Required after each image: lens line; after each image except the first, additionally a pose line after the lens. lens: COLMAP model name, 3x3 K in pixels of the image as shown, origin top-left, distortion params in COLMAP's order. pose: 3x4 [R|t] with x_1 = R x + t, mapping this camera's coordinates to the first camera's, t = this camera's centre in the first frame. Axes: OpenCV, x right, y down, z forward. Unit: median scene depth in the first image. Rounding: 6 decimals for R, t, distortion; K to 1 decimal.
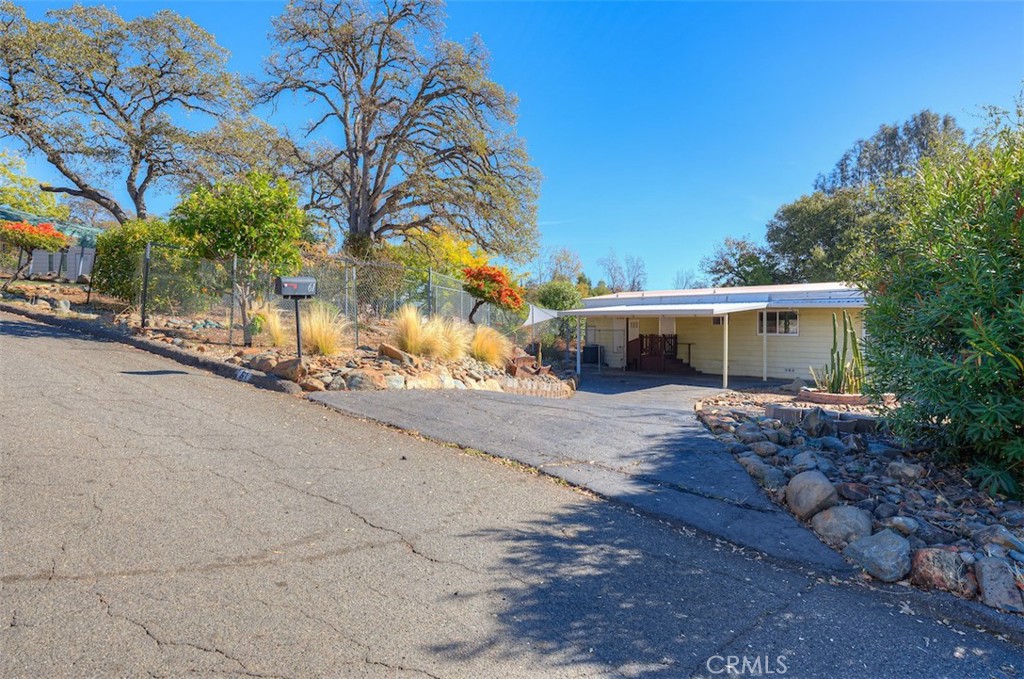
lens RADIAL K [[575.4, 0, 526.1], [0, 575.4, 325.3], [0, 0, 1]] dist [-0.010228, 0.001338]
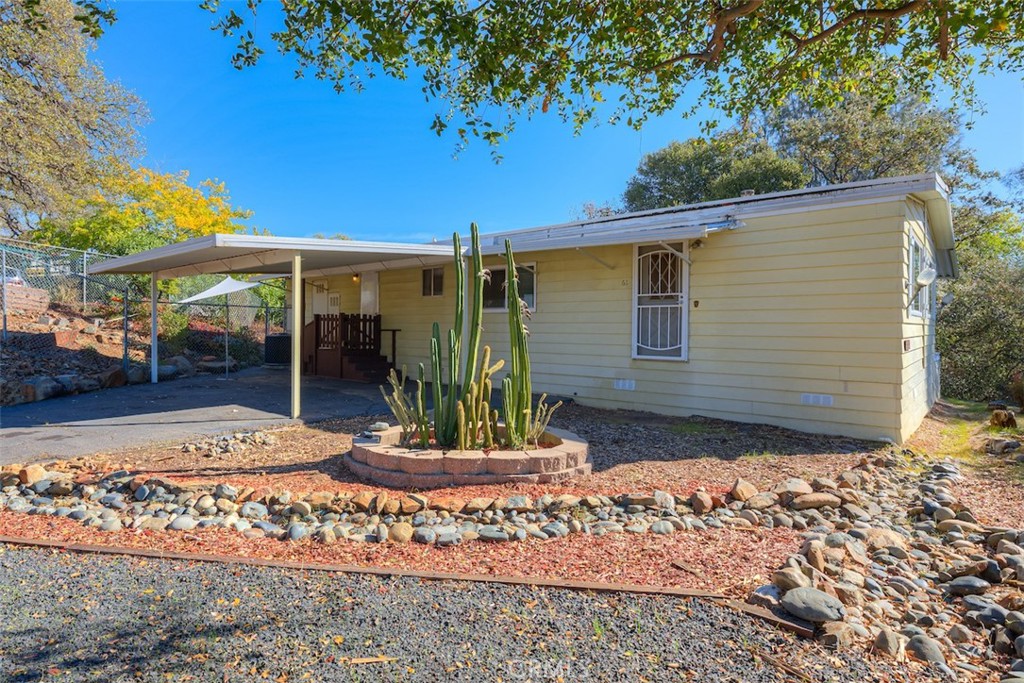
lens RADIAL K [[540.3, 0, 510.0], [0, 540.3, 337.9], [0, 0, 1]] dist [0.016242, -0.001582]
pose [[0.999769, 0.001386, 0.021442, 0.427234], [-0.001801, 0.999811, 0.019354, 0.032091], [-0.021411, -0.019388, 0.999583, 0.481189]]
